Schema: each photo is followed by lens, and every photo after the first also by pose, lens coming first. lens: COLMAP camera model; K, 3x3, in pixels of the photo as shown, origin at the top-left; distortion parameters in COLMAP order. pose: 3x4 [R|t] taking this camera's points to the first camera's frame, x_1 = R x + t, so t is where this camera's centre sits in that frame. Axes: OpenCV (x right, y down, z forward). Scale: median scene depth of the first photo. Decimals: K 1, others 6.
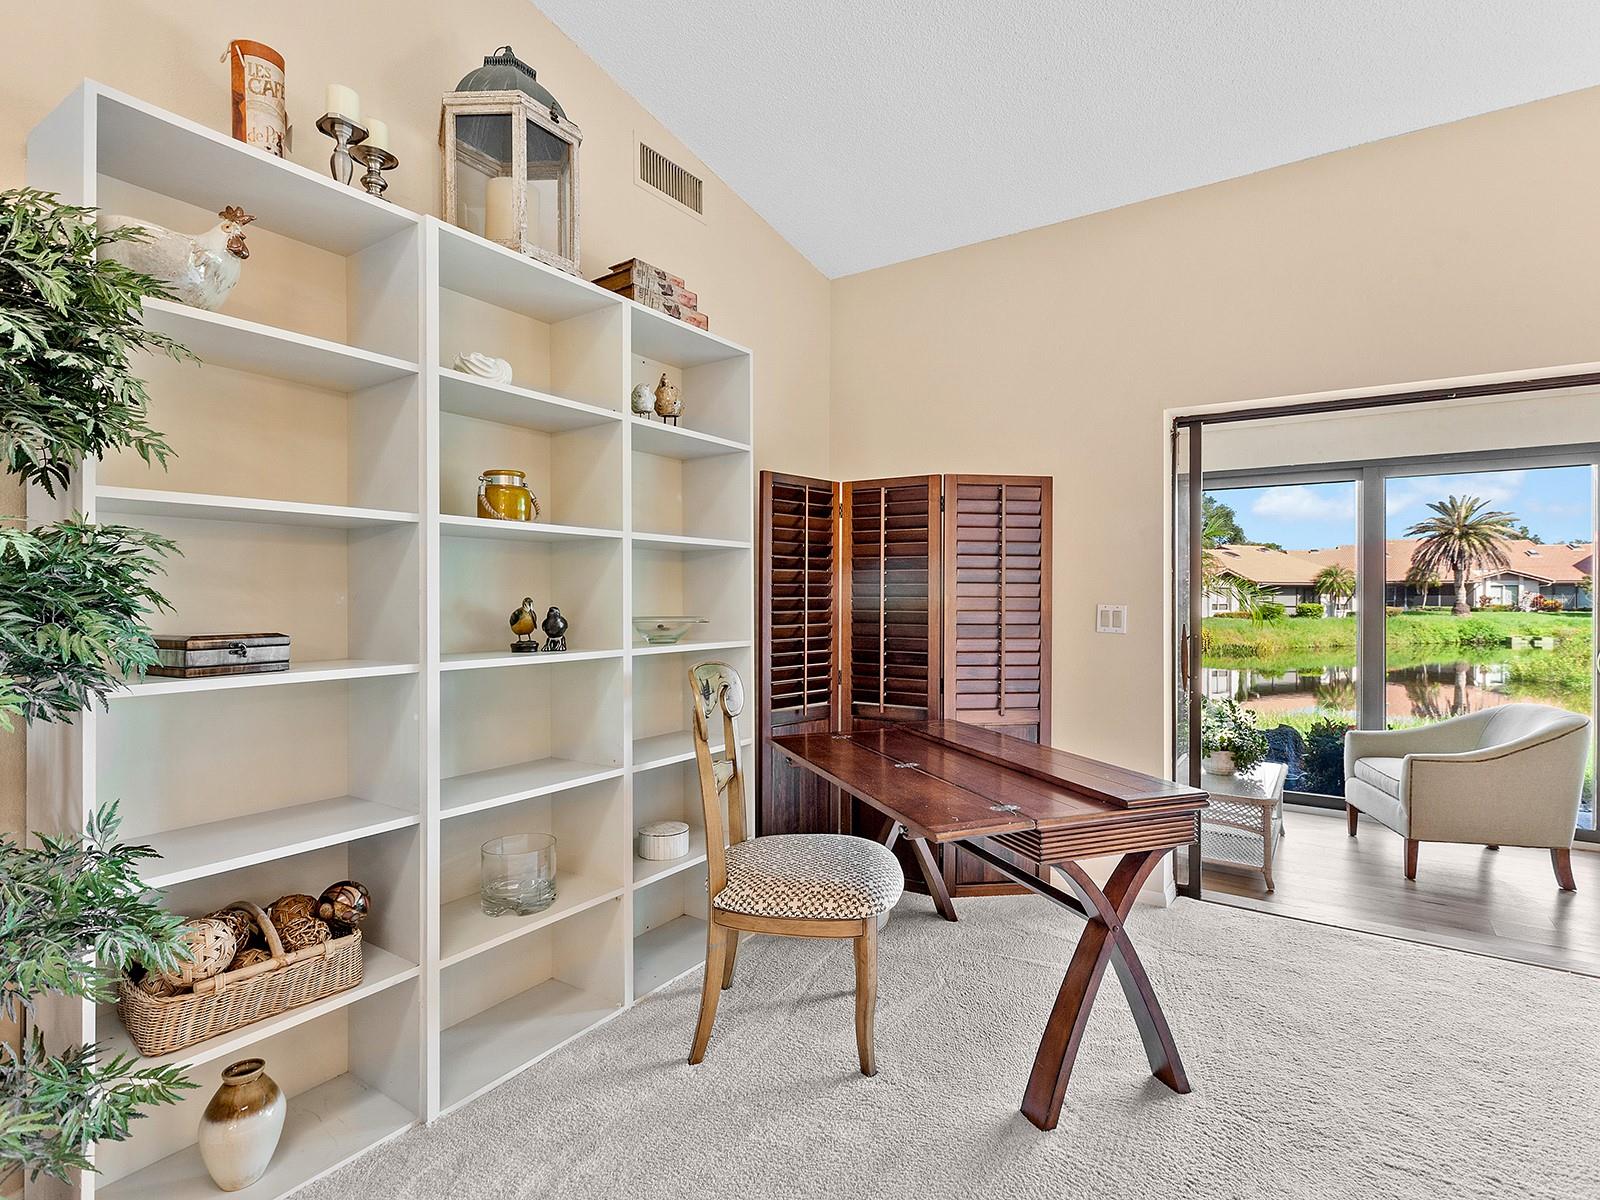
lens RADIAL K [[781.5, 0, 829.0], [0, 781.5, 605.7], [0, 0, 1]] dist [-0.005031, -0.000535]
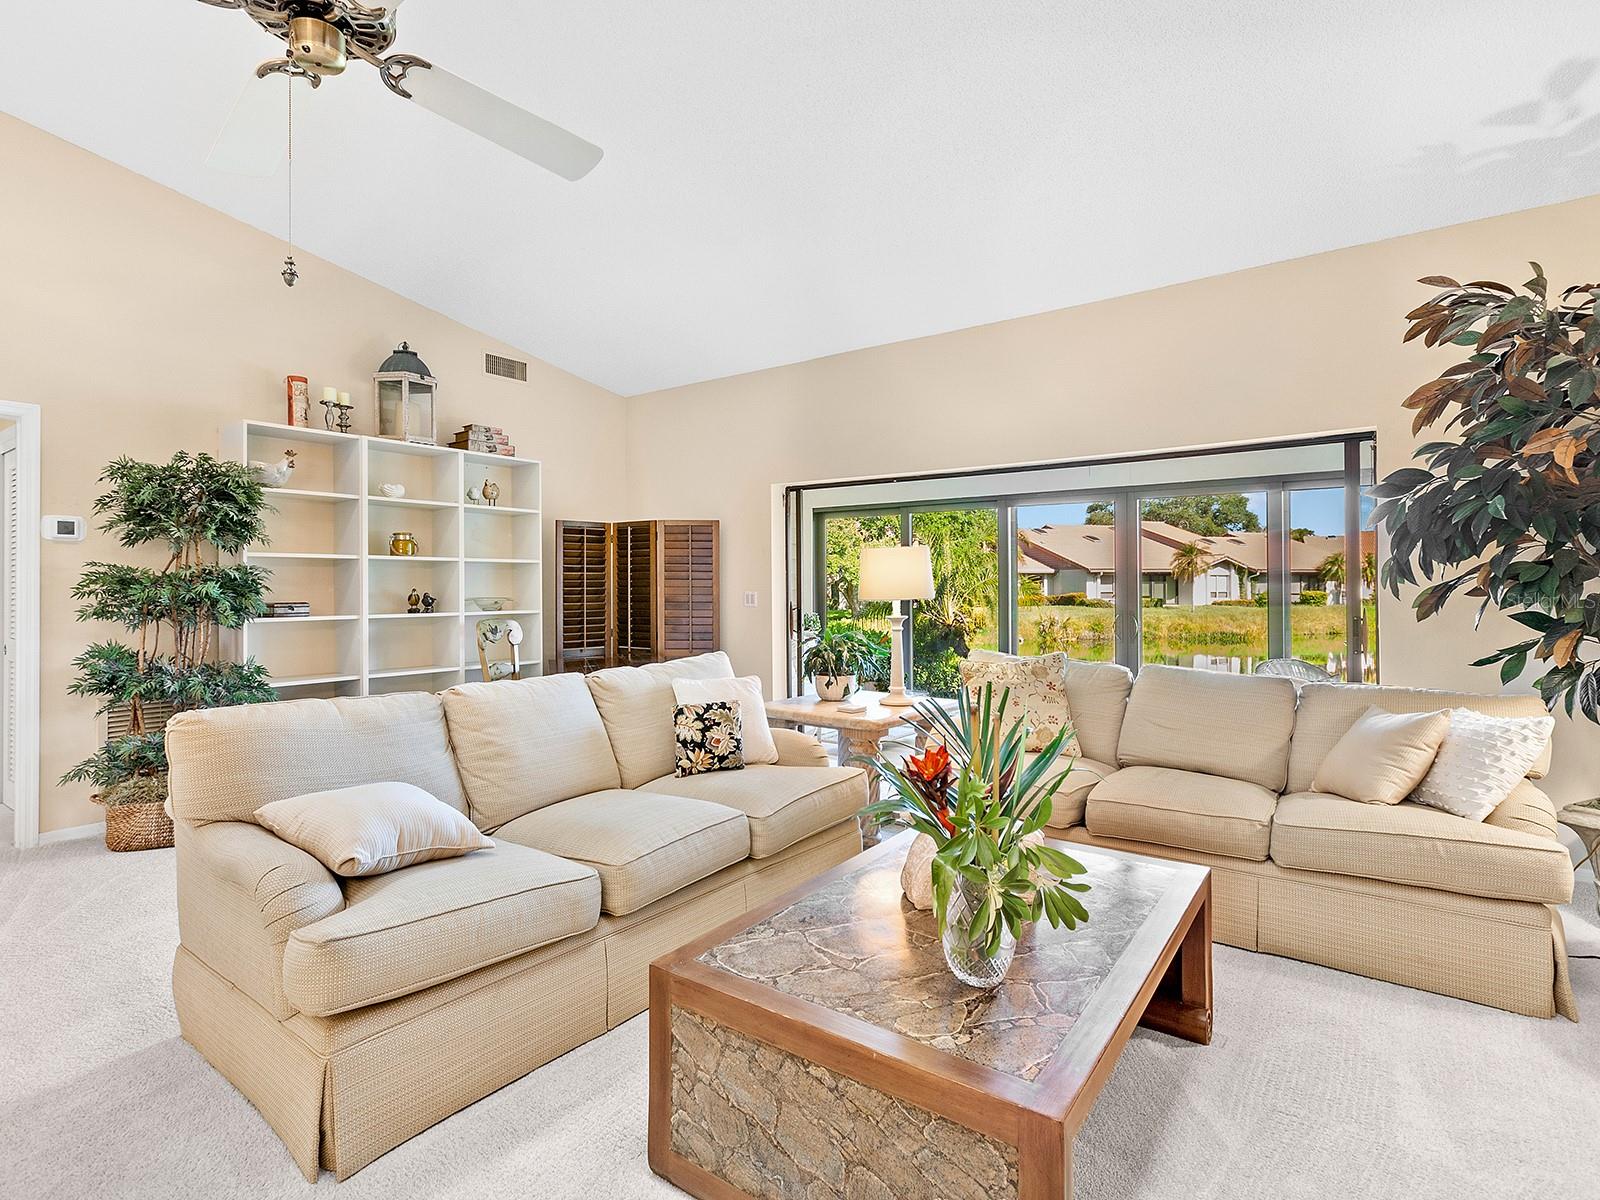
lens RADIAL K [[804.9, 0, 810.0], [0, 804.9, 591.3], [0, 0, 1]] dist [-0.002011, 0.000553]
pose [[0.998233, -0.005217, -0.059191, 0.698877], [0.004876, 0.999971, -0.005893, 0.012715], [0.059220, 0.005594, 0.998229, -0.975088]]
